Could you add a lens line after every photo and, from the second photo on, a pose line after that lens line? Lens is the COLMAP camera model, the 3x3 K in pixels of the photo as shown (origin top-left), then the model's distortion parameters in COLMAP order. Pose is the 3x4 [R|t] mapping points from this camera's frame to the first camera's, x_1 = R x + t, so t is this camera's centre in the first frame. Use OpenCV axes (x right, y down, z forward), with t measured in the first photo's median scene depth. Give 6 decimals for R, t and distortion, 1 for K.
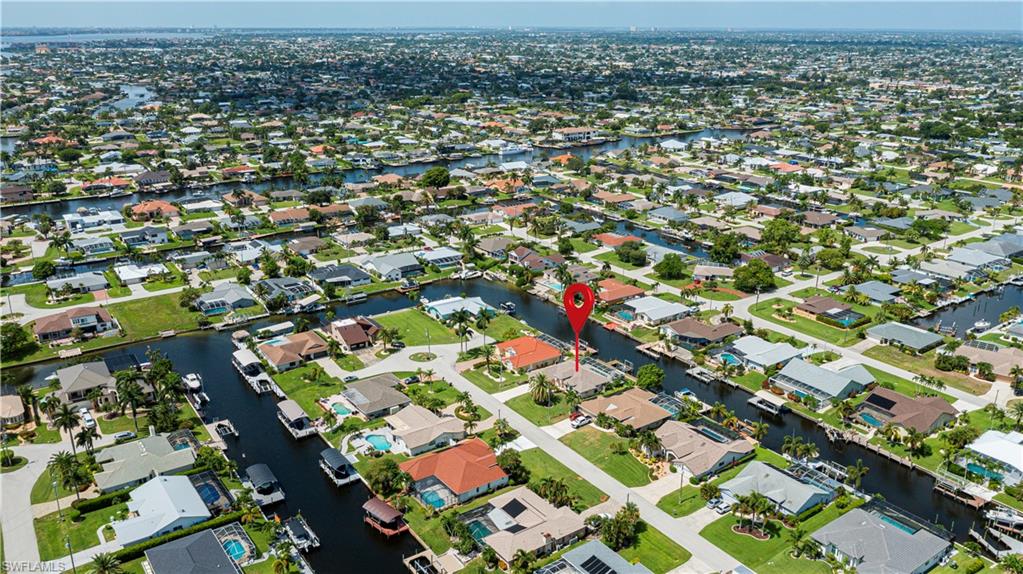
lens RADIAL K [[803.8, 0, 516.0], [0, 803.8, 287.8], [0, 0, 1]] dist [-0.011082, 0.002531]
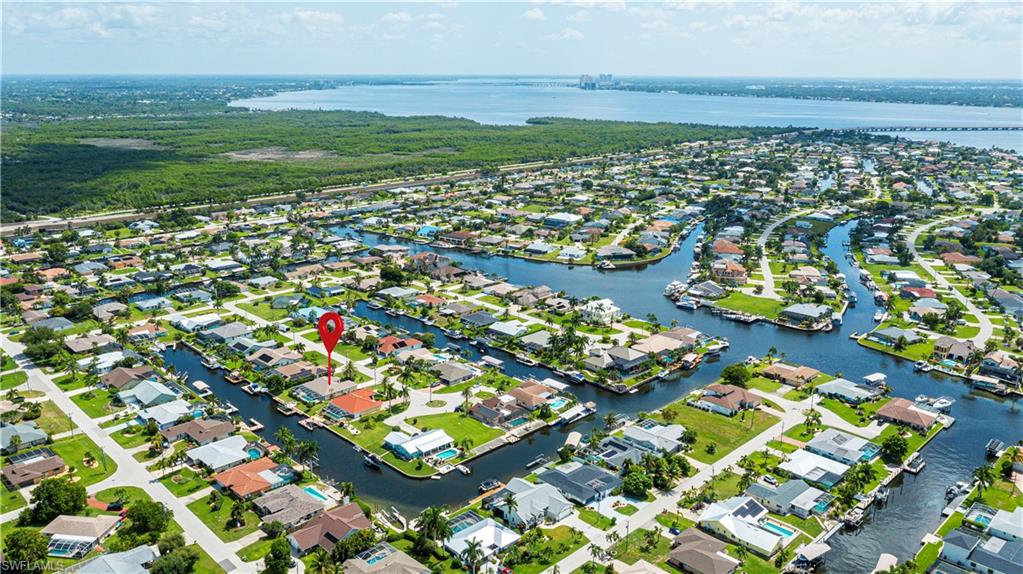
lens RADIAL K [[803.8, 0, 516.0], [0, 803.8, 287.8], [0, 0, 1]] dist [-0.011082, 0.002531]
pose [[-0.987848, 0.034677, -0.151508, -0.051408], [-0.054358, 0.836150, 0.545801, -0.815769], [0.145610, 0.547404, -0.824103, 2.020166]]
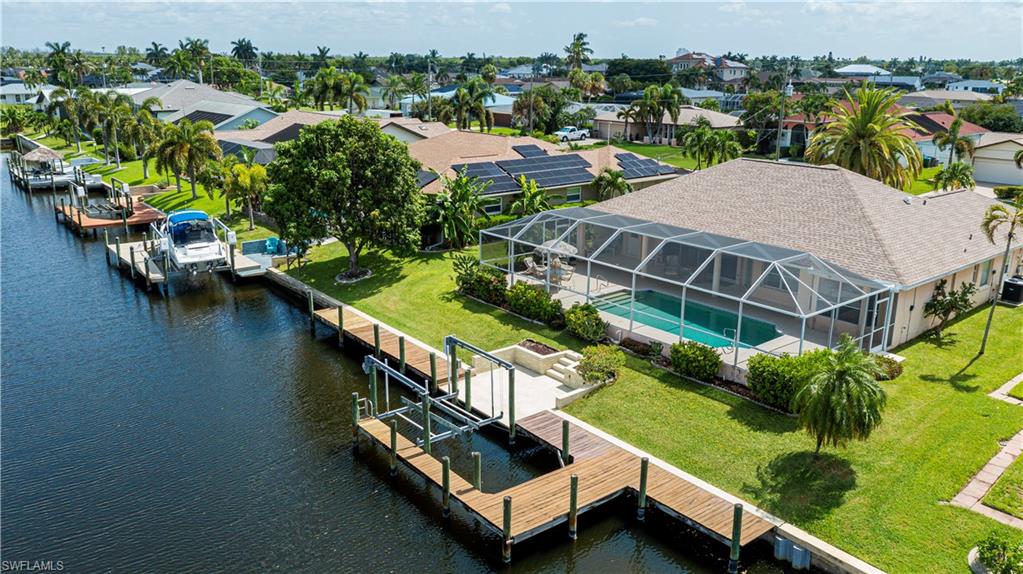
lens RADIAL K [[803.8, 0, 516.0], [0, 803.8, 287.8], [0, 0, 1]] dist [-0.011082, 0.002531]
pose [[-0.997758, 0.010599, -0.066088, 0.130591], [-0.028349, 0.827517, 0.560725, 0.021771], [0.060632, 0.561341, -0.825361, 1.057306]]
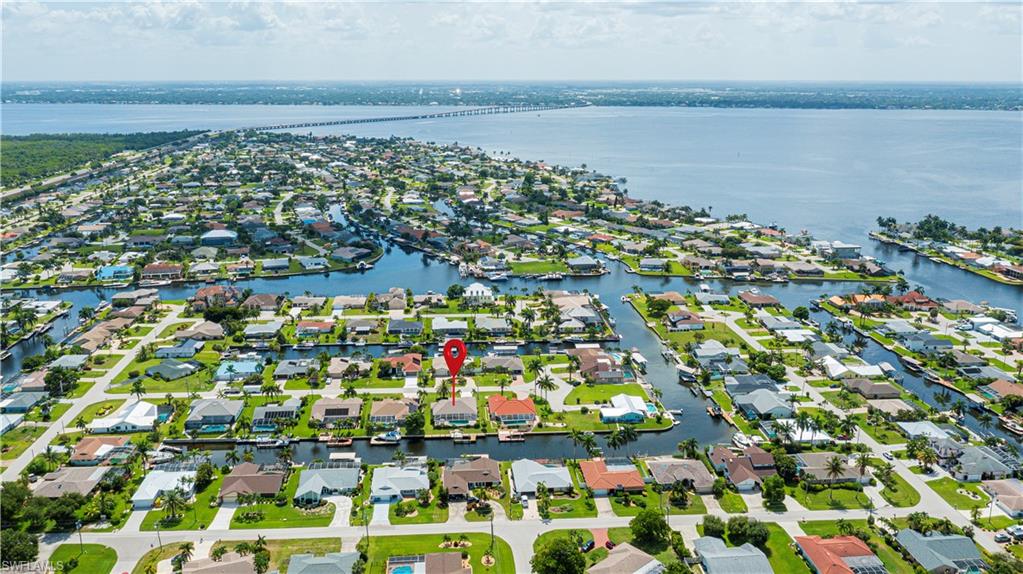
lens RADIAL K [[803.8, 0, 516.0], [0, 803.8, 287.8], [0, 0, 1]] dist [-0.011082, 0.002531]
pose [[-0.514829, 0.215679, -0.829719, 1.057732], [-0.270804, 0.877368, 0.396095, -0.616512], [0.813398, 0.428613, -0.393288, 1.435672]]
